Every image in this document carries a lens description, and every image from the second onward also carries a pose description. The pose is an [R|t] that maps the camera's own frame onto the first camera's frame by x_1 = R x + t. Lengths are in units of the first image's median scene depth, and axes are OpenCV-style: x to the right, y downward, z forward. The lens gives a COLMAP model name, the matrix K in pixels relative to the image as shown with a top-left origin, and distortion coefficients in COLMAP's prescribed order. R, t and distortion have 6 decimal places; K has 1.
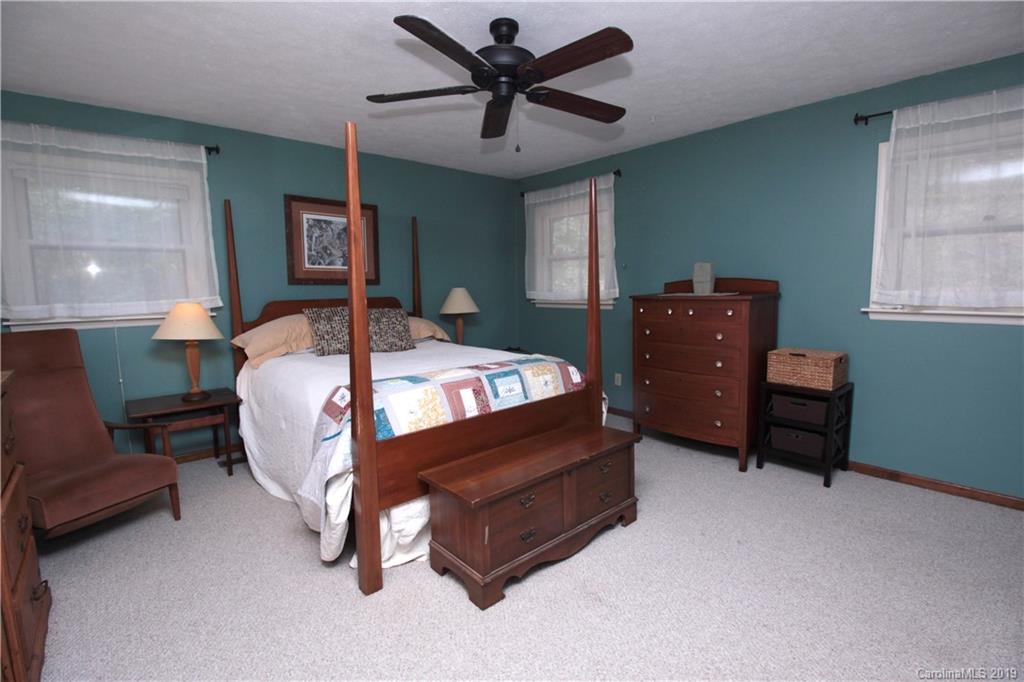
lens RADIAL K [[471.8, 0, 516.6], [0, 471.8, 334.9], [0, 0, 1]] dist [0.000372, -0.012597]
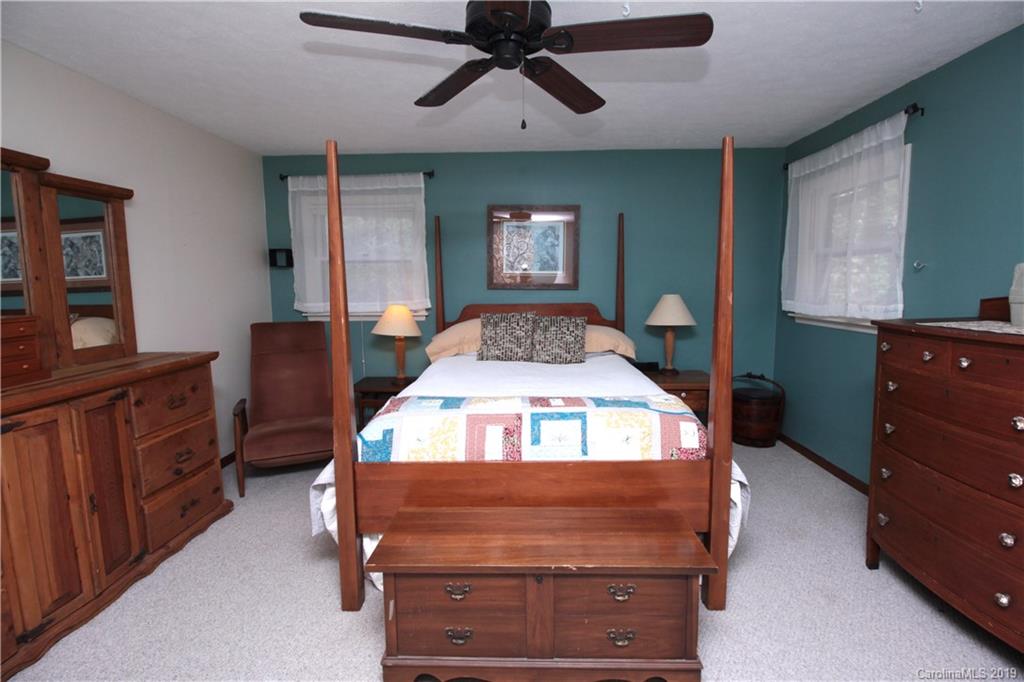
lens RADIAL K [[471.8, 0, 516.6], [0, 471.8, 334.9], [0, 0, 1]] dist [0.000372, -0.012597]
pose [[0.727502, 0.084021, -0.680942, 0.348542], [-0.074622, 0.996275, 0.043205, -0.062351], [0.682036, 0.019381, 0.731062, 0.299025]]
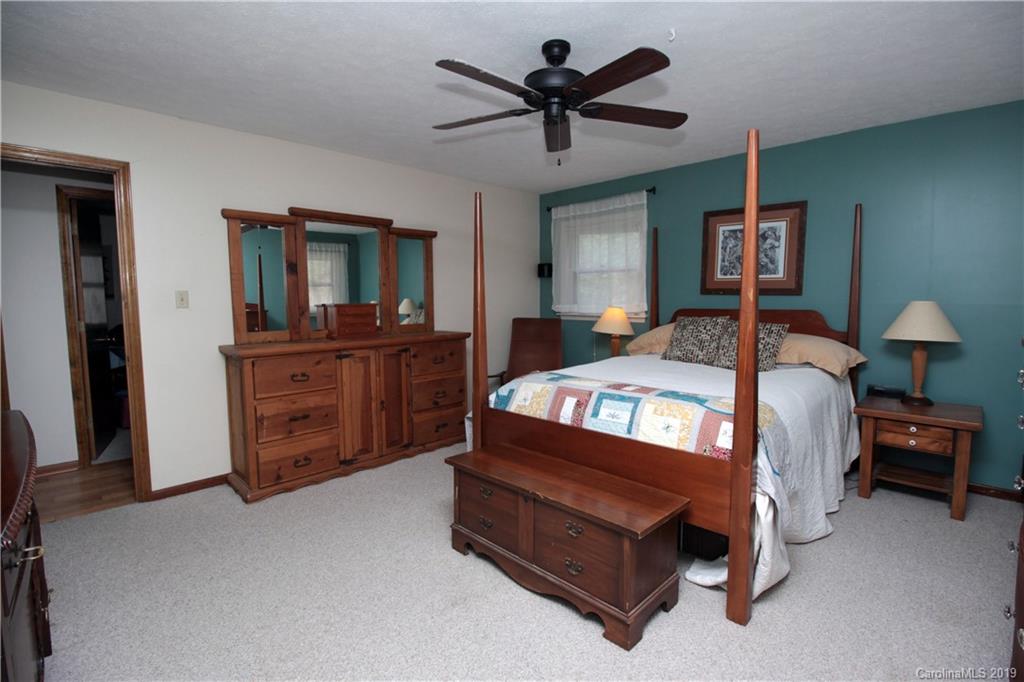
lens RADIAL K [[471.8, 0, 516.6], [0, 471.8, 334.9], [0, 0, 1]] dist [0.000372, -0.012597]
pose [[0.067747, 0.094235, -0.993242, 0.665515], [-0.102481, 0.990921, 0.087025, -0.074266], [0.992425, 0.095893, 0.076789, 0.572419]]
